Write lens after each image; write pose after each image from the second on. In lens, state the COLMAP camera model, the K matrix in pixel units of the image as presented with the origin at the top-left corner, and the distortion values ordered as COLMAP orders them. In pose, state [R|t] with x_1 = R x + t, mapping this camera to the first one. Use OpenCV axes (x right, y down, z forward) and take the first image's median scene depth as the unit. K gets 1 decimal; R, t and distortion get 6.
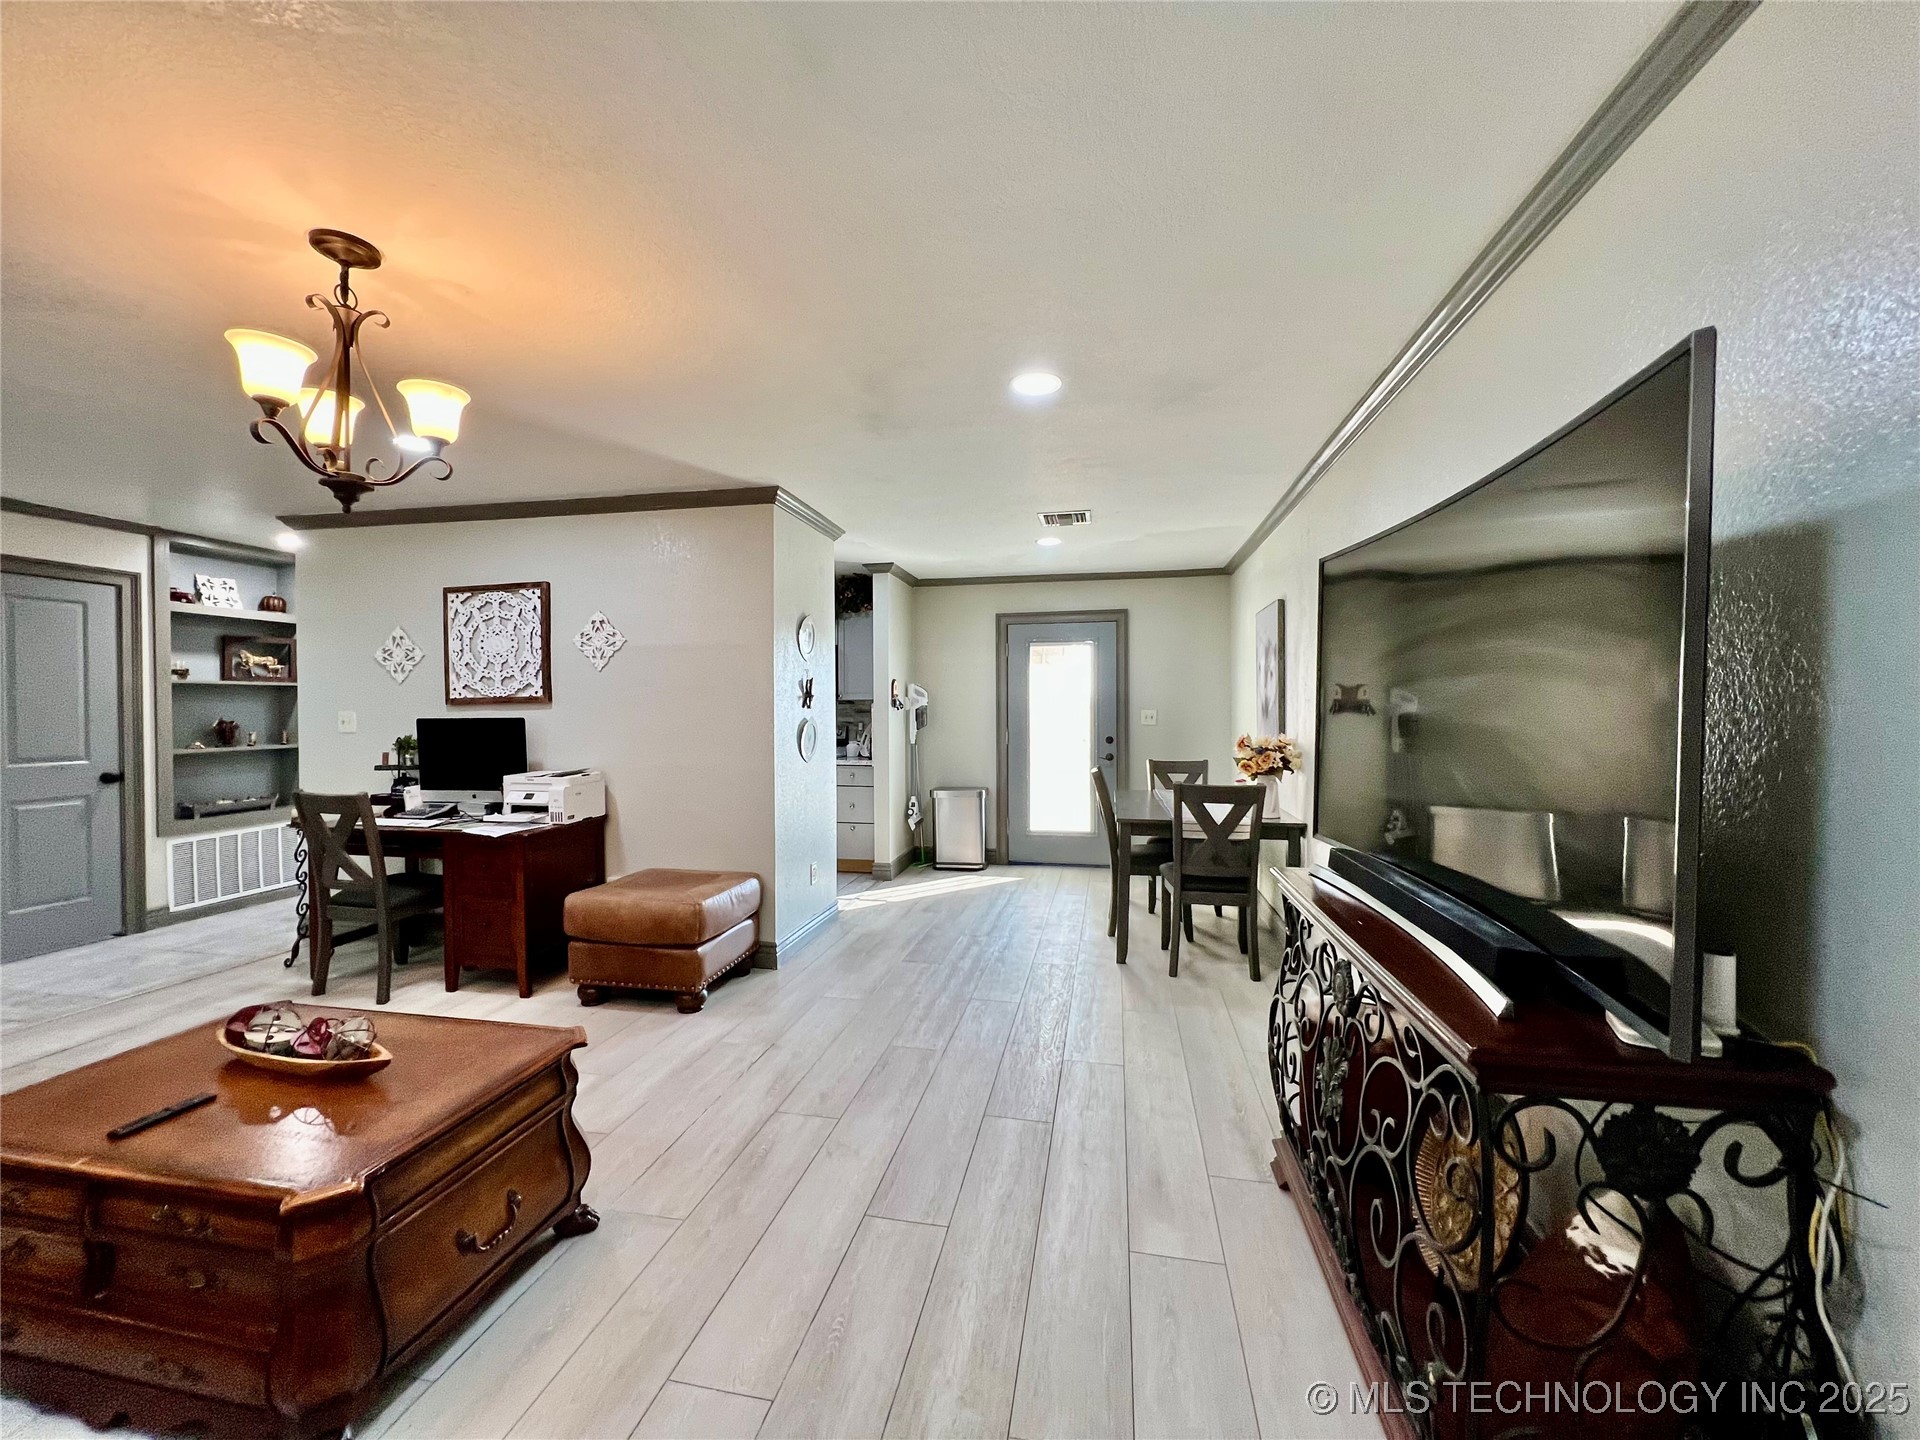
lens RADIAL K [[771.8, 0, 952.9], [0, 771.8, 714.6], [0, 0, 1]] dist [-0.001987, 0.000553]
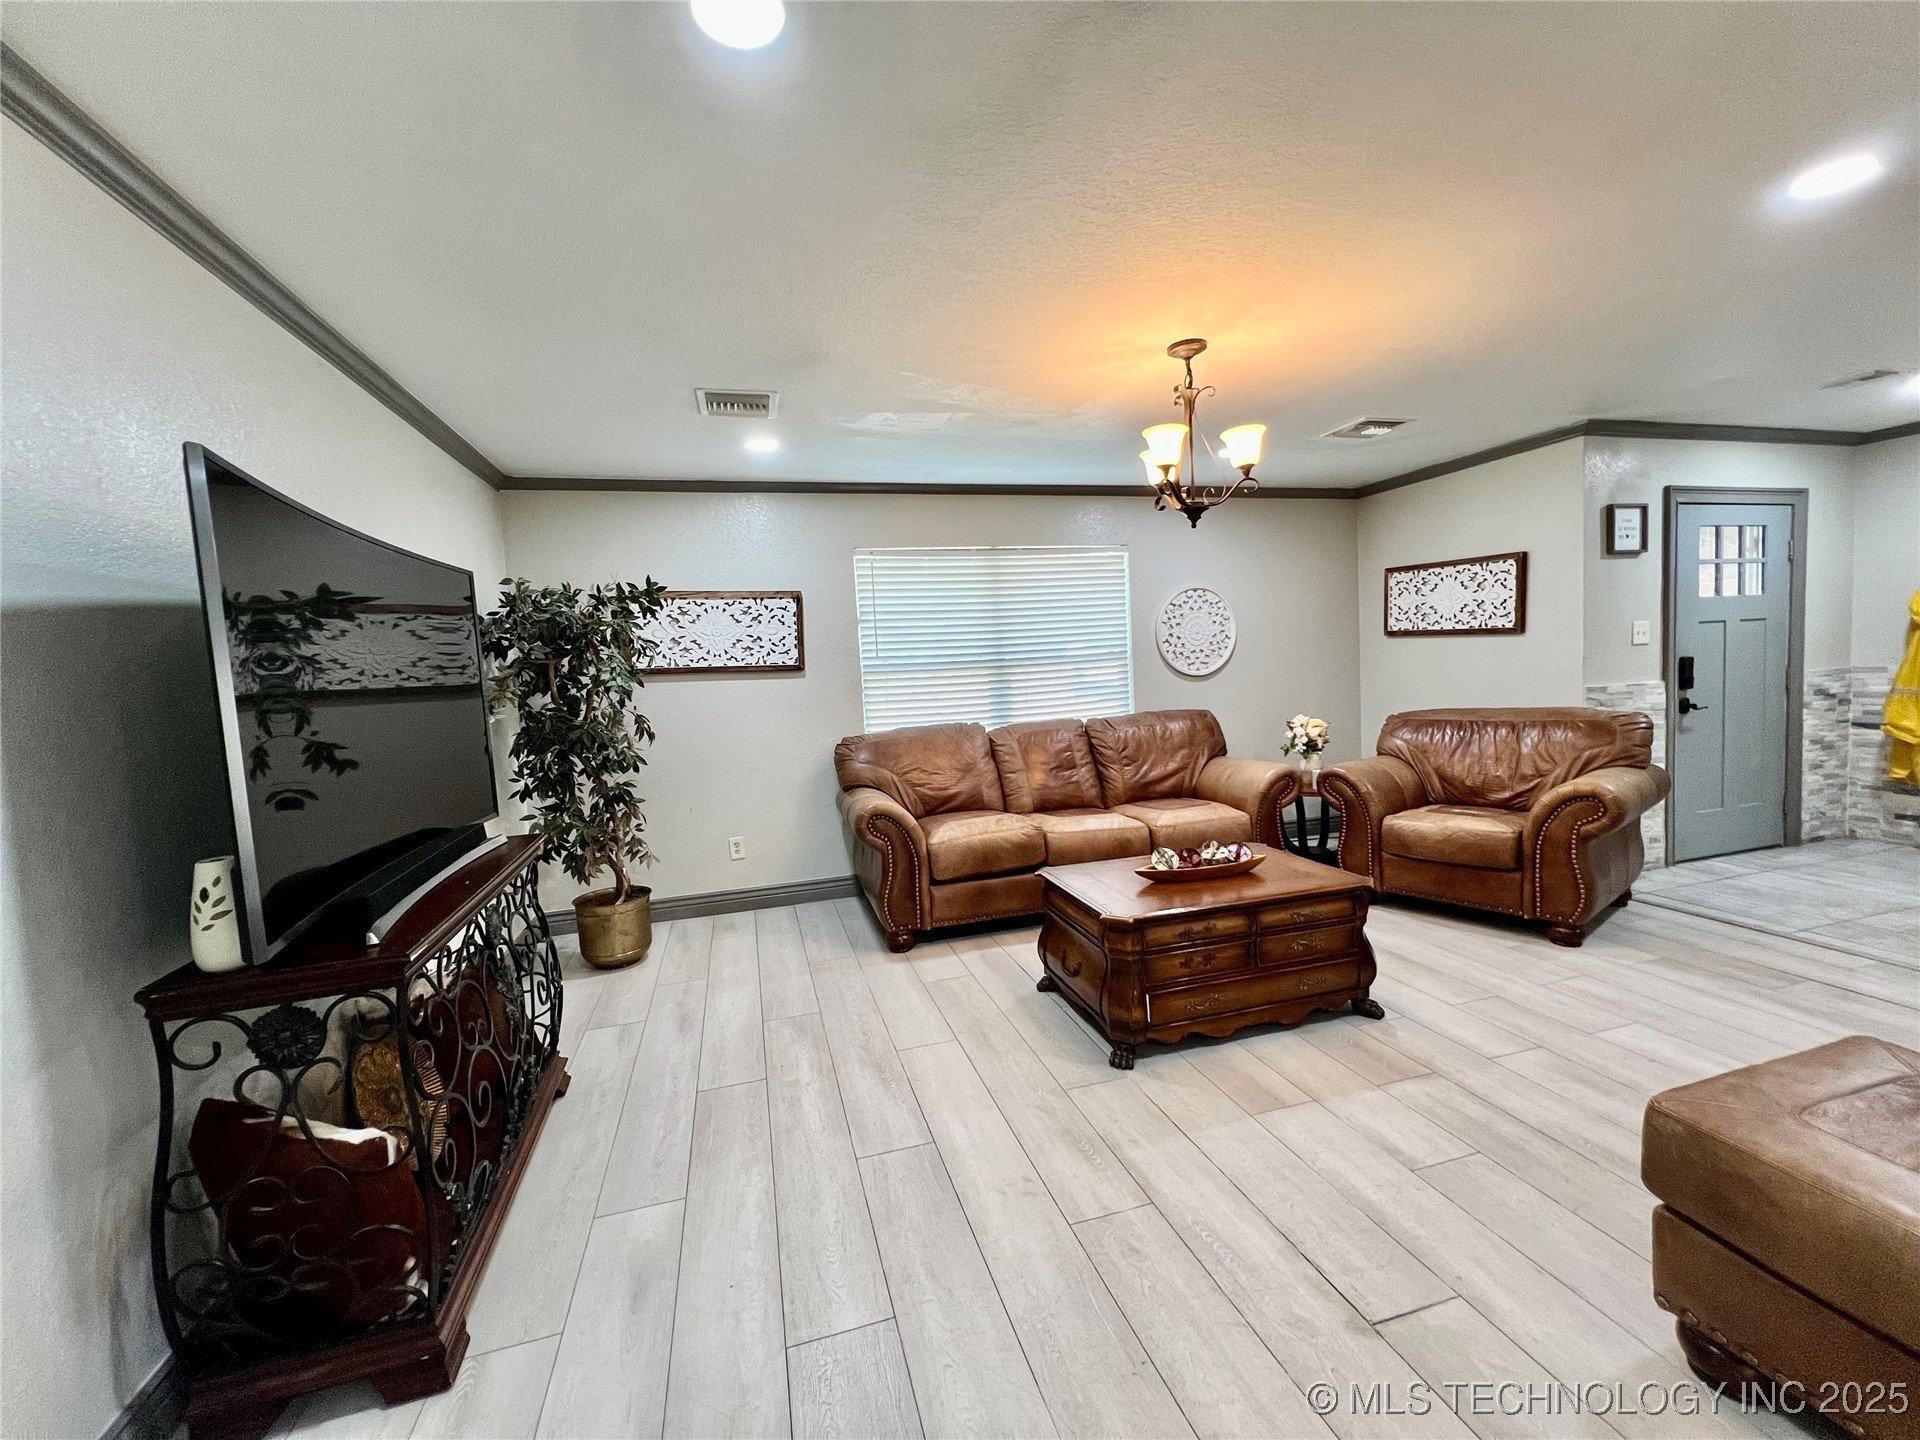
lens RADIAL K [[772.7, 0, 951.2], [0, 772.7, 714.4], [0, 0, 1]] dist [-0.002539, 0.000241]
pose [[-0.887594, 0.078919, -0.453816, 0.154226], [0.050048, 0.995904, 0.075301, -0.017356], [0.457900, 0.044124, -0.887908, 0.962802]]
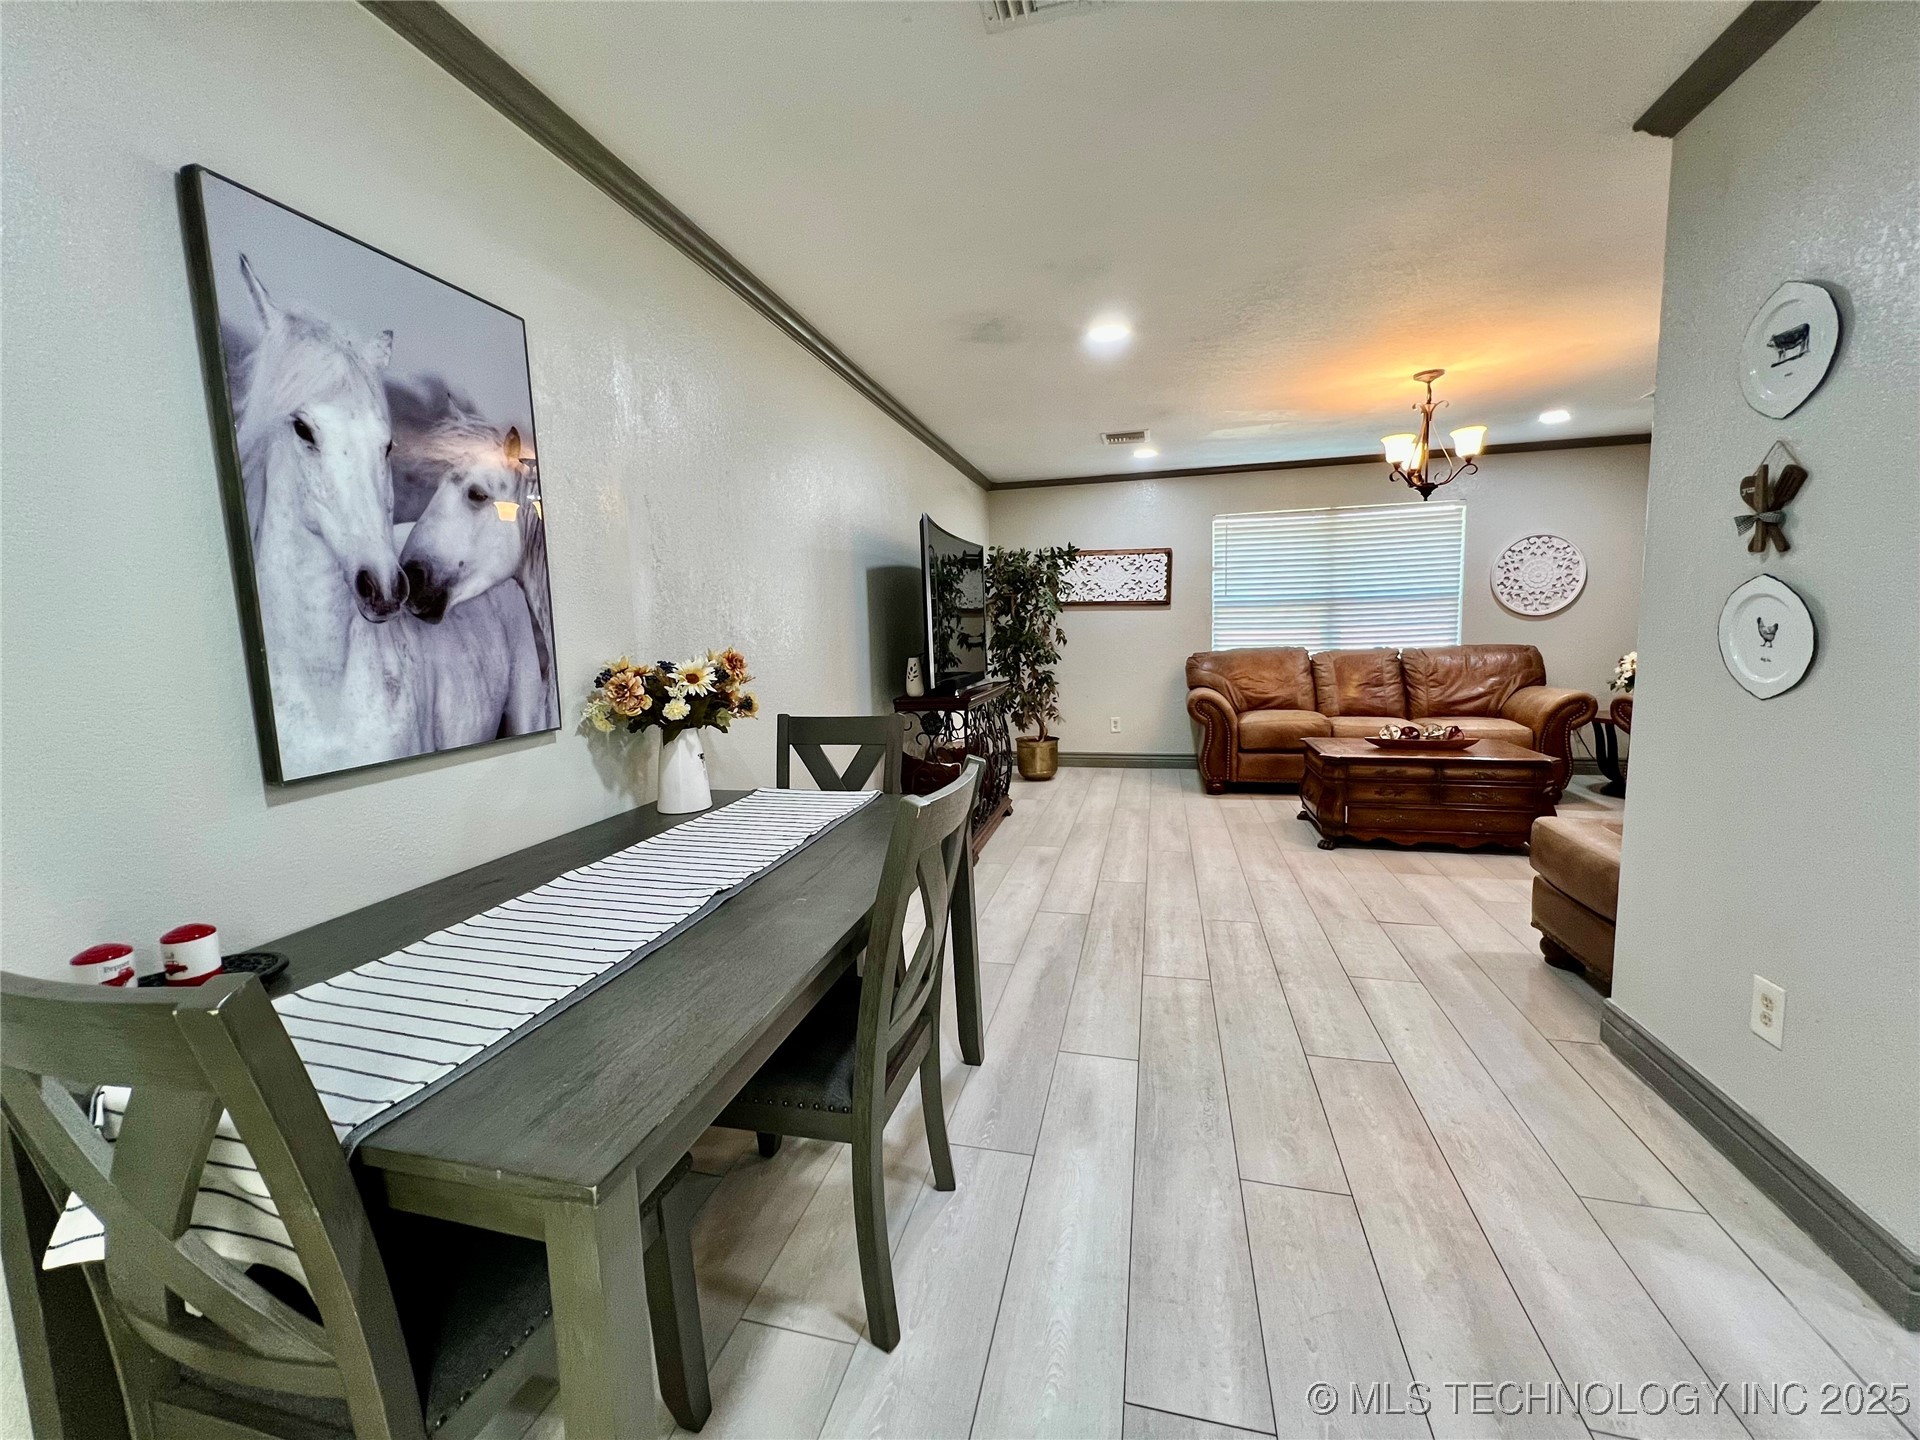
lens RADIAL K [[772.7, 0, 952.5], [0, 772.7, 716.7], [0, 0, 1]] dist [-0.002539, 0.000241]
pose [[-0.998154, 0.025718, 0.055014, 0.193716], [0.032251, 0.992085, 0.121358, 0.013528], [-0.051457, 0.122909, -0.991083, 1.479501]]
